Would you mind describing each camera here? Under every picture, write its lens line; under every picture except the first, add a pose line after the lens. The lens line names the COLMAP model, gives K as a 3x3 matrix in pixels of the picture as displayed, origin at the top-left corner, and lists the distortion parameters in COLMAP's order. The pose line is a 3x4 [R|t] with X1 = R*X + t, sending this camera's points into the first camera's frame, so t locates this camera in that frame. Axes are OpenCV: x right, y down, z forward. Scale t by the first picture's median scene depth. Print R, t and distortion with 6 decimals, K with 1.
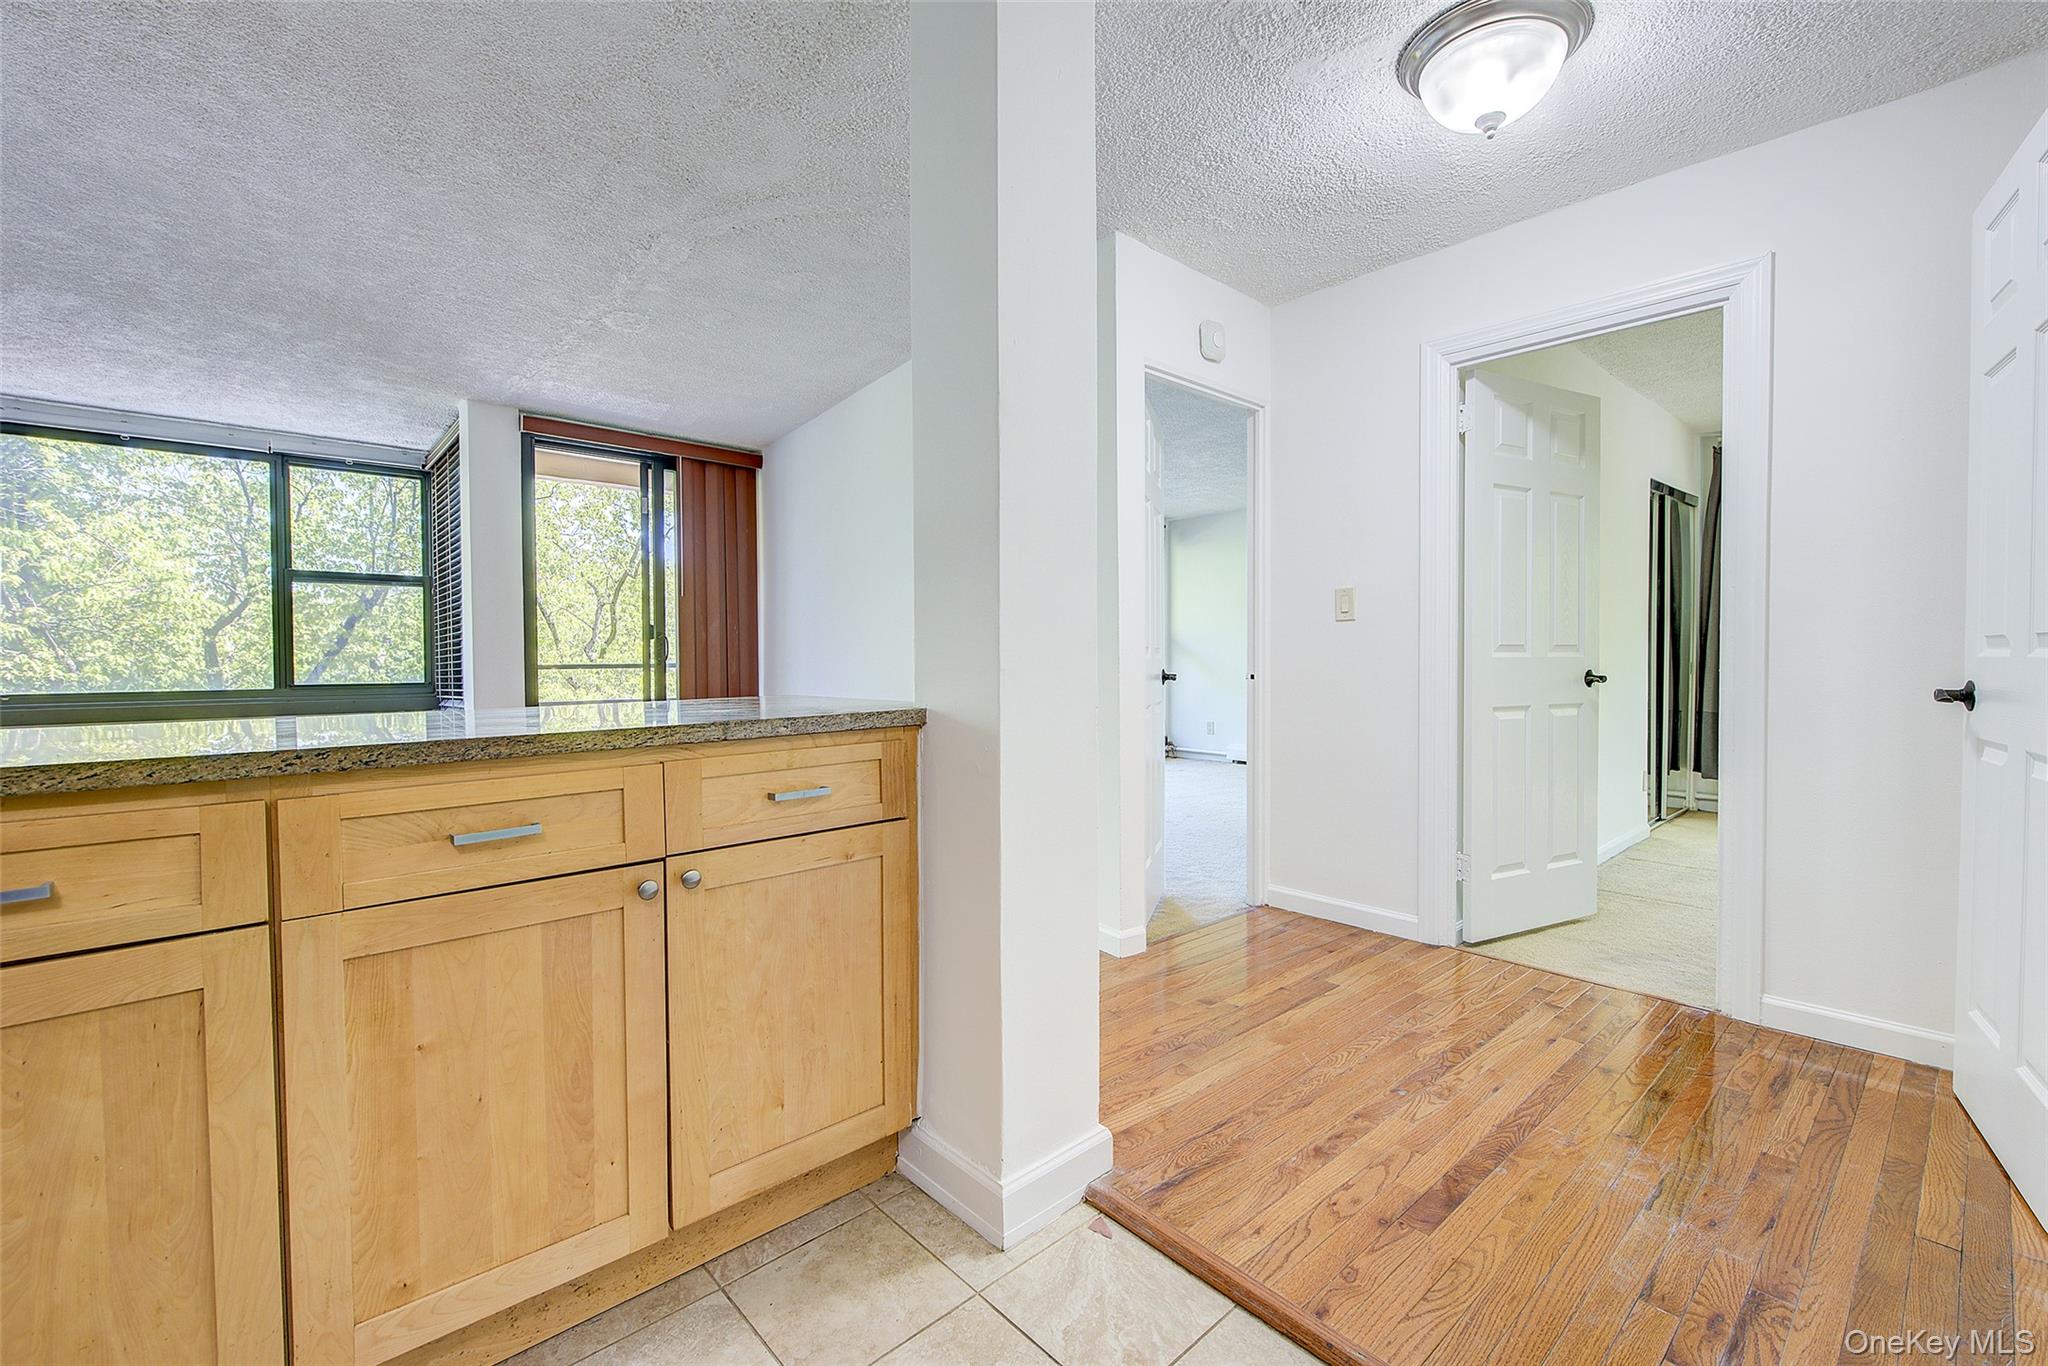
lens RADIAL K [[852.8, 0, 1018.3], [0, 852.8, 679.1], [0, 0, 1]] dist [-0.001518, -0.000937]
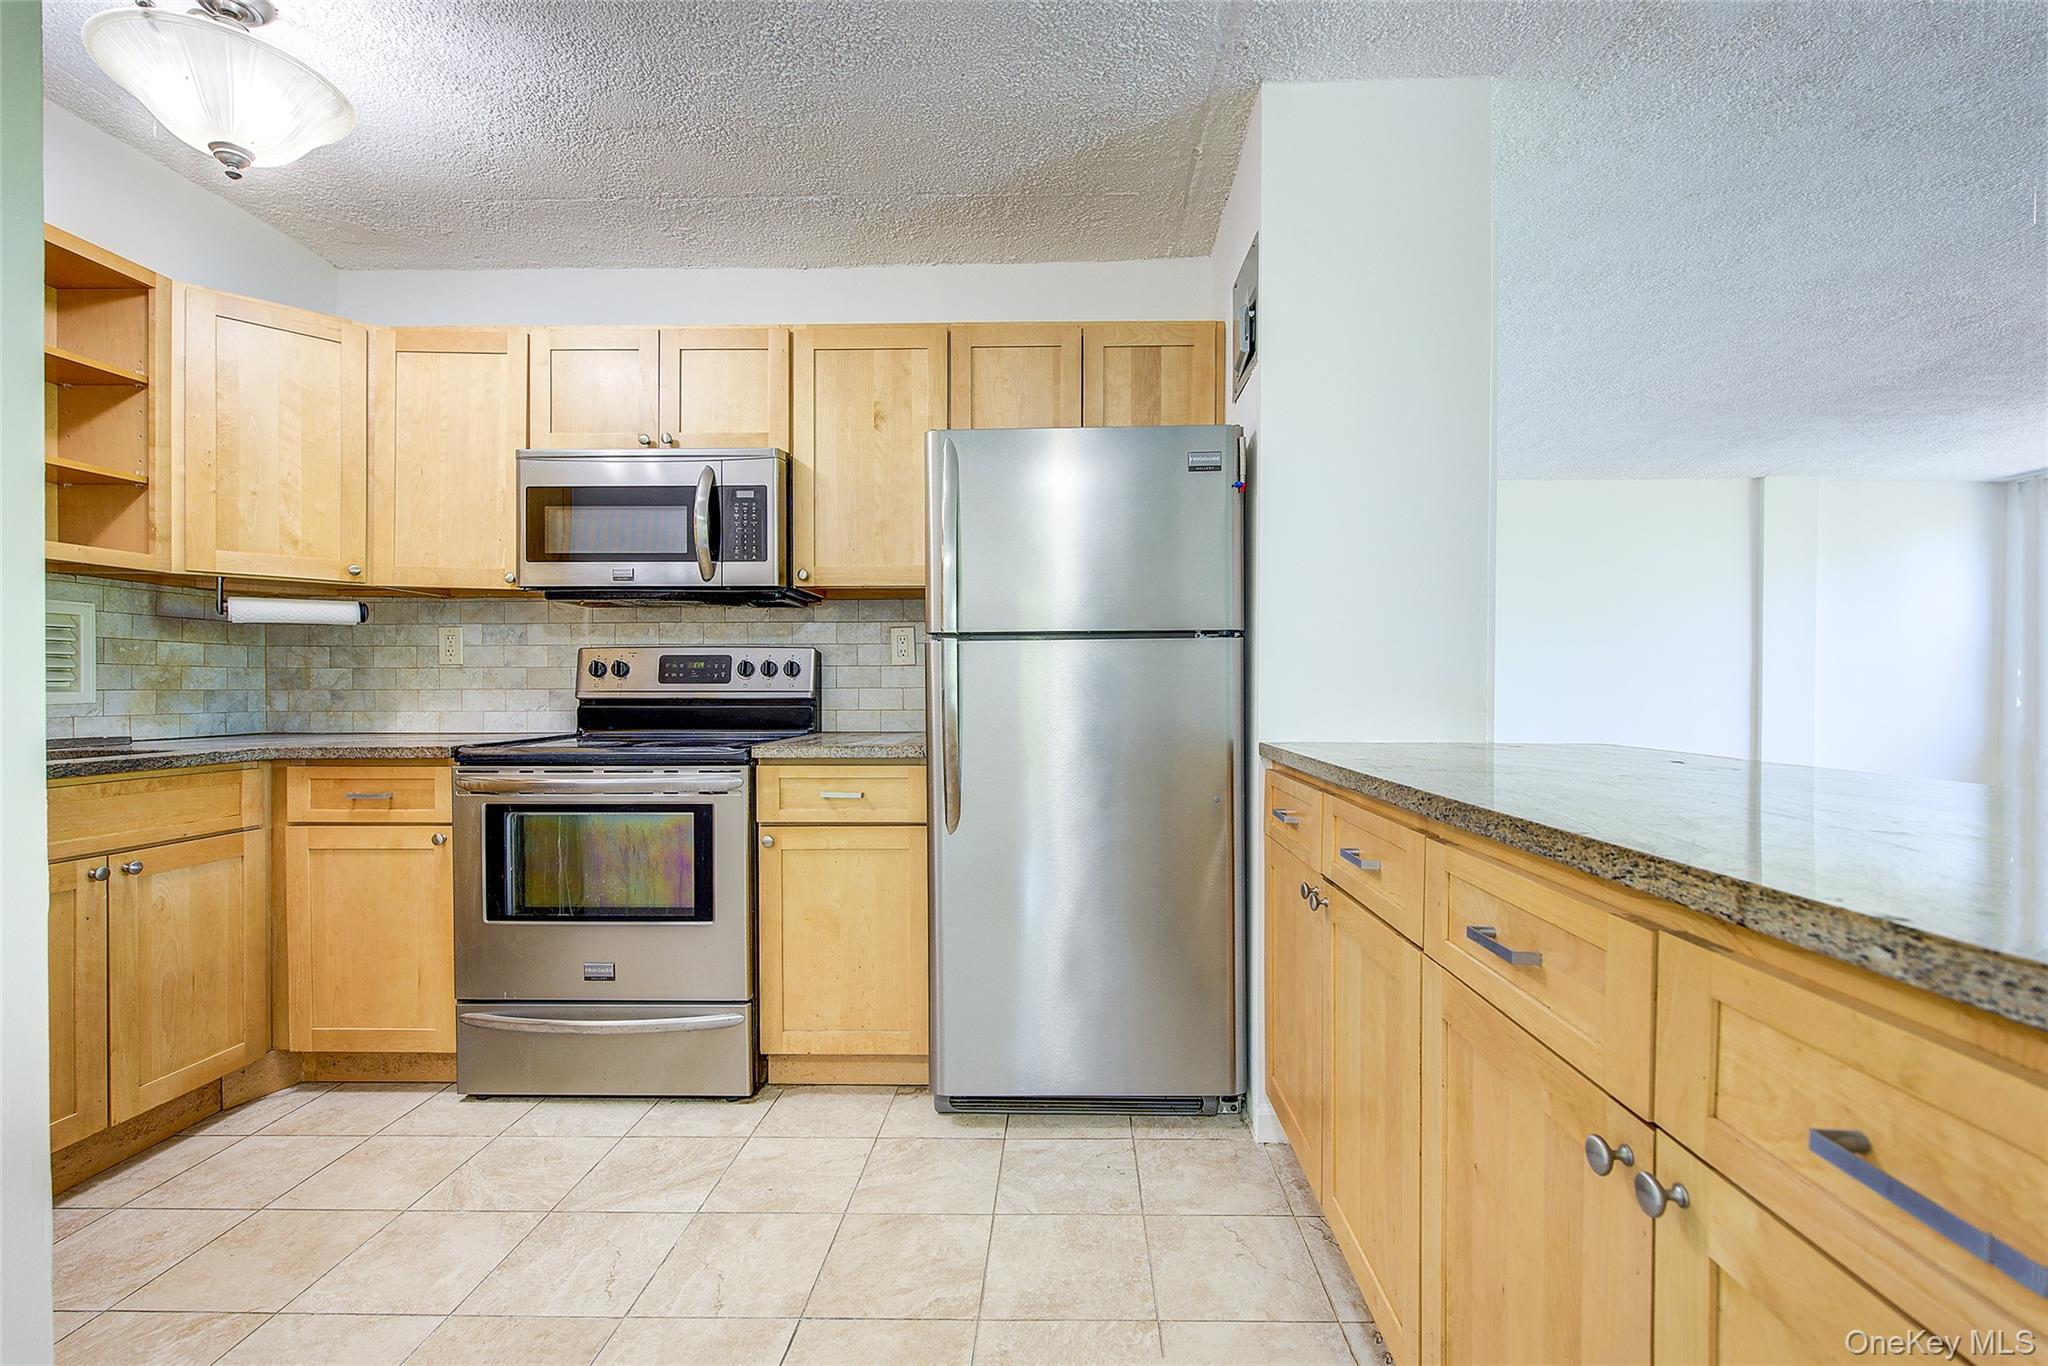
lens RADIAL K [[879.6, 0, 1036.6], [0, 879.6, 689.9], [0, 0, 1]] dist [0.001293, -0.000443]
pose [[-0.694235, 0.006267, -0.719721, 0.211556], [-0.019363, 0.999438, 0.027379, -0.051300], [0.719487, 0.032943, -0.693724, 1.185475]]
